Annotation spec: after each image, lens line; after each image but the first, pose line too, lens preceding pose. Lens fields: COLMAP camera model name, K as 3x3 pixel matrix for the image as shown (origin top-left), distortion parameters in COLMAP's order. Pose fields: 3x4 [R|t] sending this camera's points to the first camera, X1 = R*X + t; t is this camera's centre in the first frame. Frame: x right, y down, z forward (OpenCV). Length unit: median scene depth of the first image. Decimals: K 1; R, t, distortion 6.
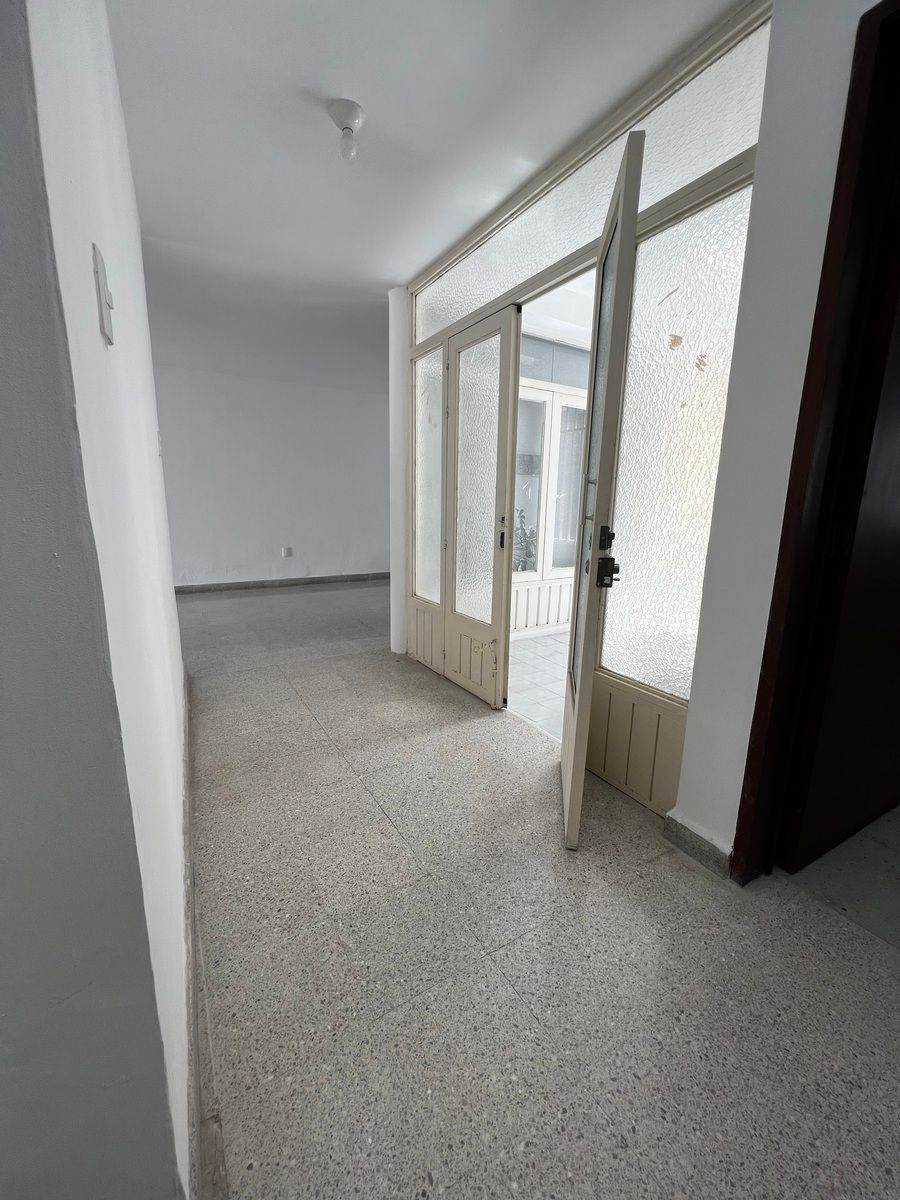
lens RADIAL K [[479.8, 0, 454.2], [0, 479.8, 597.0], [0, 0, 1]] dist [-0.003319, 0.000436]
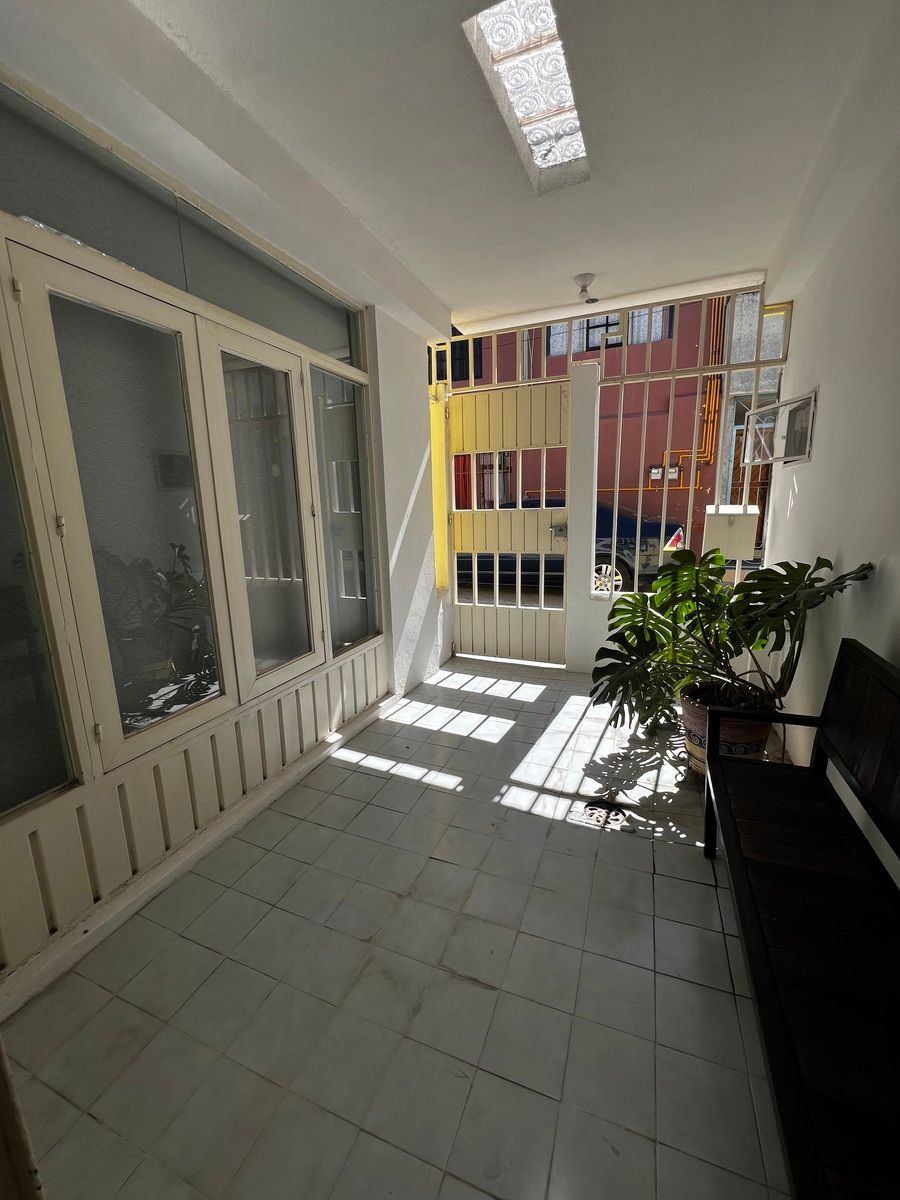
lens RADIAL K [[479.8, 0, 452.4], [0, 479.8, 603.9], [0, 0, 1]] dist [-0.003319, 0.000436]
pose [[0.813542, -0.153789, 0.560802, 0.067535], [0.151087, 0.987176, 0.051536, -0.088816], [-0.561536, 0.042803, 0.826345, 0.311392]]
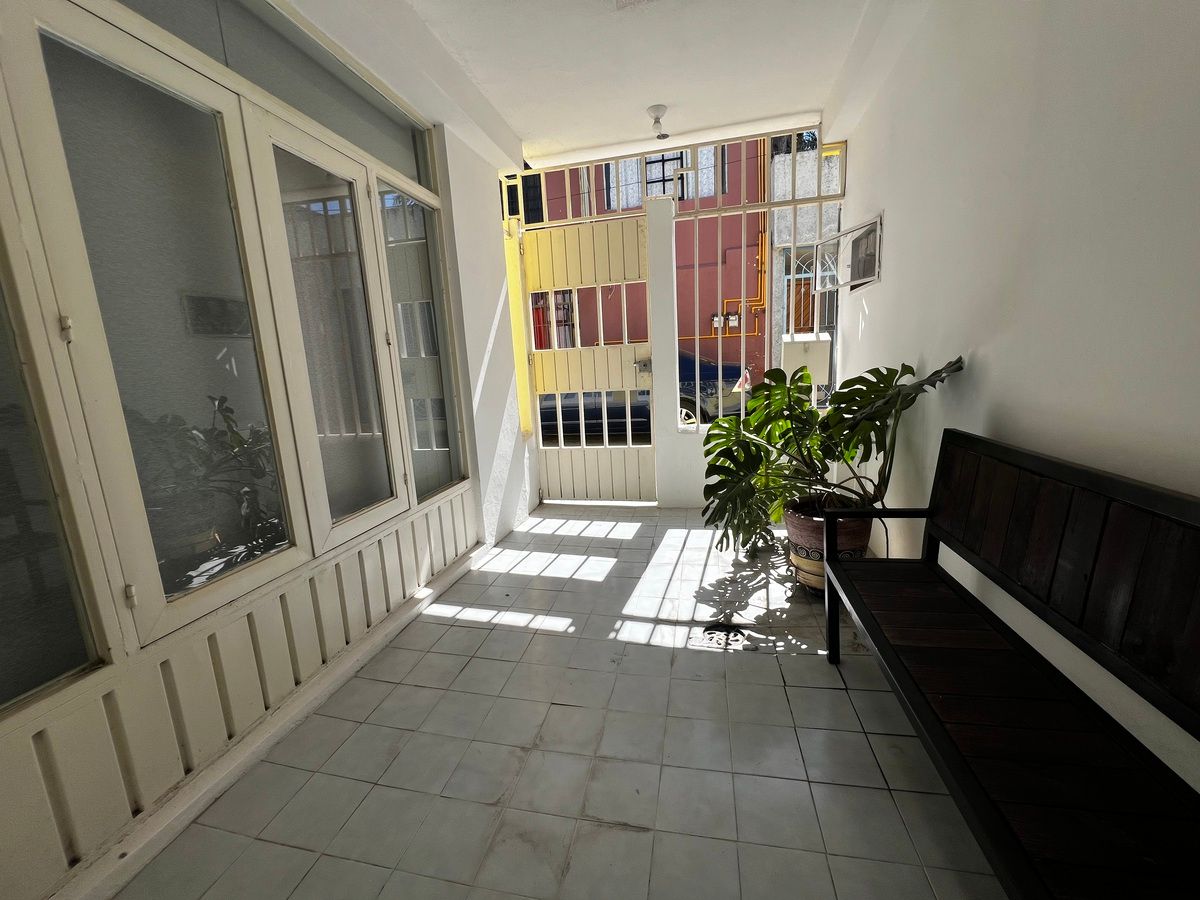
lens RADIAL K [[479.8, 0, 597.5], [0, 479.8, 451.8], [0, 0, 1]] dist [-0.003319, 0.000436]
pose [[0.703455, -0.182227, 0.686982, 0.057839], [0.202426, 0.977910, 0.052119, -0.067065], [-0.681304, 0.102400, 0.724803, 0.344855]]
